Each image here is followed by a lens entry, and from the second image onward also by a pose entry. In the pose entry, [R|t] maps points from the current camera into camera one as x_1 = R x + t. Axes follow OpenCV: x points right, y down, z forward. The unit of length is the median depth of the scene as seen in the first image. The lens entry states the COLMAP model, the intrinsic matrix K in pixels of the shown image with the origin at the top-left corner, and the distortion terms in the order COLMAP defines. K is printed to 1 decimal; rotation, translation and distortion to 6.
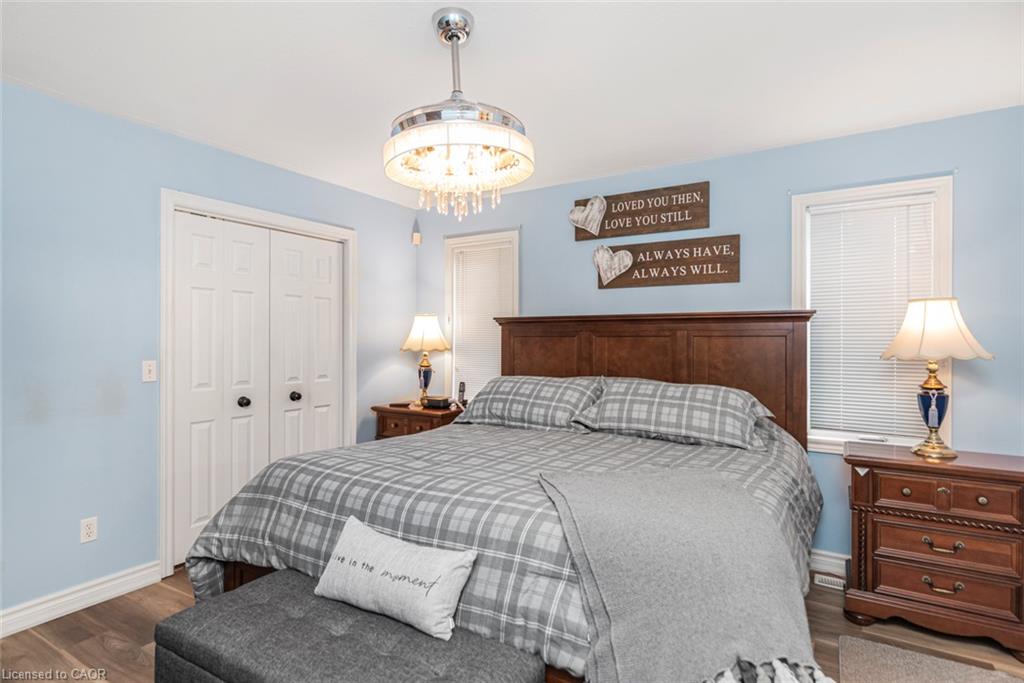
lens RADIAL K [[544.6, 0, 508.6], [0, 544.6, 326.4], [0, 0, 1]] dist [0.002965, 0.000792]
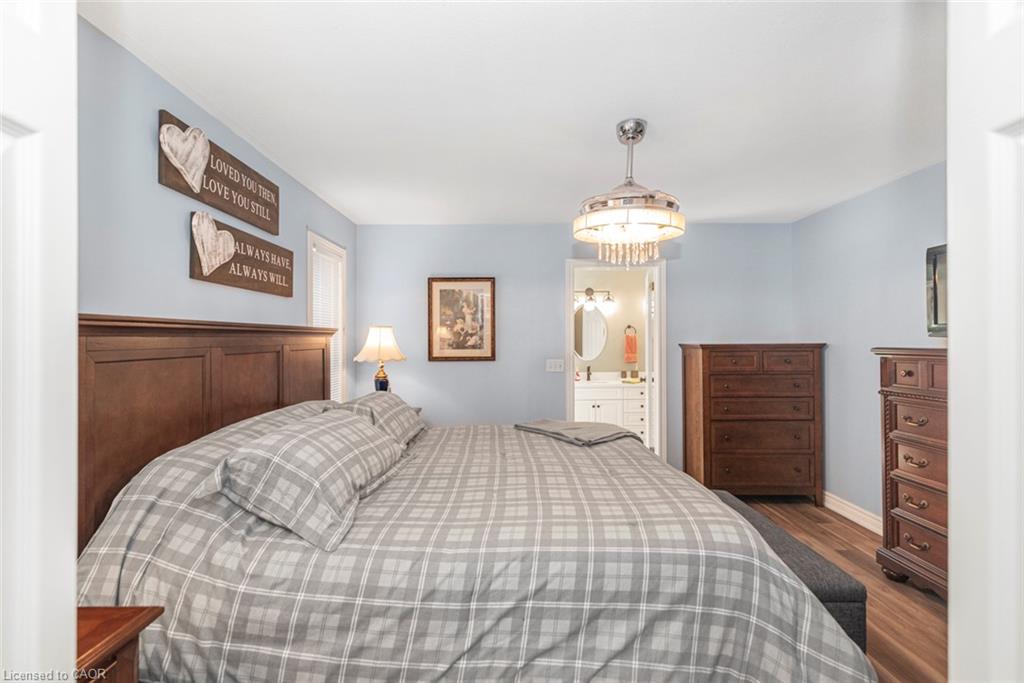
lens RADIAL K [[466.1, 0, 518.5], [0, 466.1, 341.4], [0, 0, 1]] dist [0.000847, 0.000443]
pose [[-0.564083, -0.007249, 0.825686, -0.526611], [-0.020059, 0.999787, -0.004926, -0.002060], [-0.825474, -0.019341, -0.564109, 1.080596]]
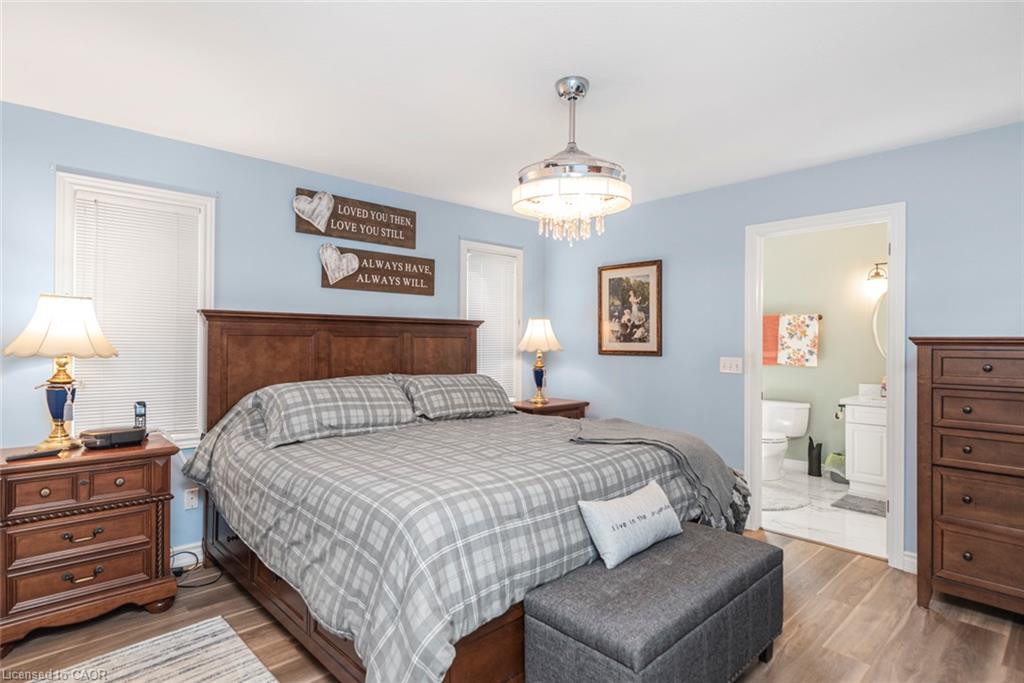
lens RADIAL K [[544.6, 0, 507.8], [0, 544.6, 340.3], [0, 0, 1]] dist [0.002965, 0.000792]
pose [[0.239832, -0.002701, 0.970811, -0.763010], [-0.030958, 0.999466, 0.010428, 0.005451], [-0.970321, -0.032555, 0.239620, 0.481020]]
